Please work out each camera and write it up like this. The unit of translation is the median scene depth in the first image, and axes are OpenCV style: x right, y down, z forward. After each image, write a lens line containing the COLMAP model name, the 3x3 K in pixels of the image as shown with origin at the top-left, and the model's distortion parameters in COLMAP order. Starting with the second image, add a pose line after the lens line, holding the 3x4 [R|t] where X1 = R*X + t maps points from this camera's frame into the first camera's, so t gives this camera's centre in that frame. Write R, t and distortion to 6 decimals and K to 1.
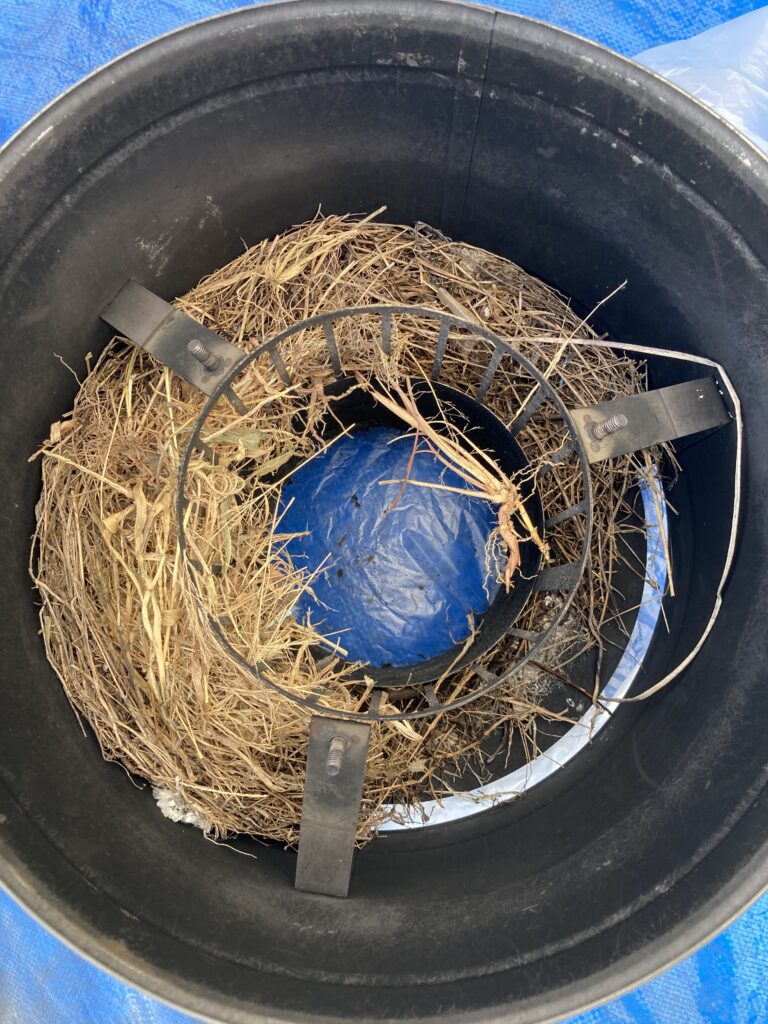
lens RADIAL K [[869.2, 0, 384.0], [0, 869.2, 512.0], [0, 0, 1]] dist [-0.072681, -0.002228]
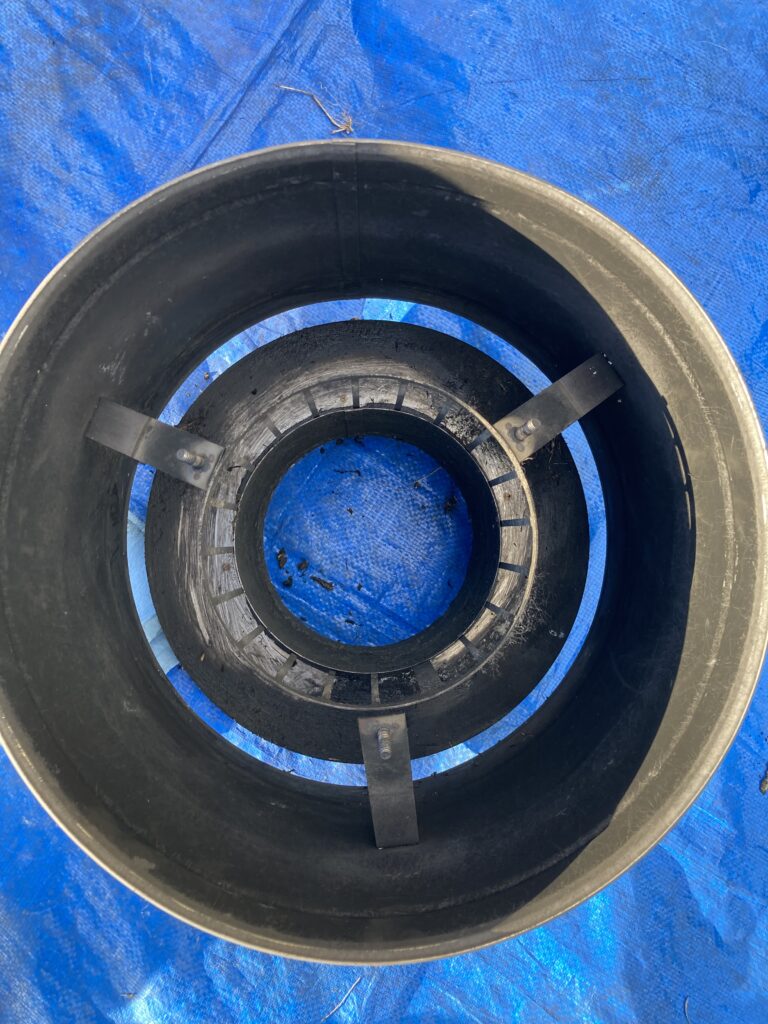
lens RADIAL K [[869.2, 0, 384.0], [0, 869.2, 512.0], [0, 0, 1]] dist [-0.072681, -0.002228]
pose [[0.963553, -0.264619, 0.039276, -0.015712], [0.260665, 0.961715, 0.084609, -0.141436], [-0.060161, -0.071288, 0.995640, -0.224276]]
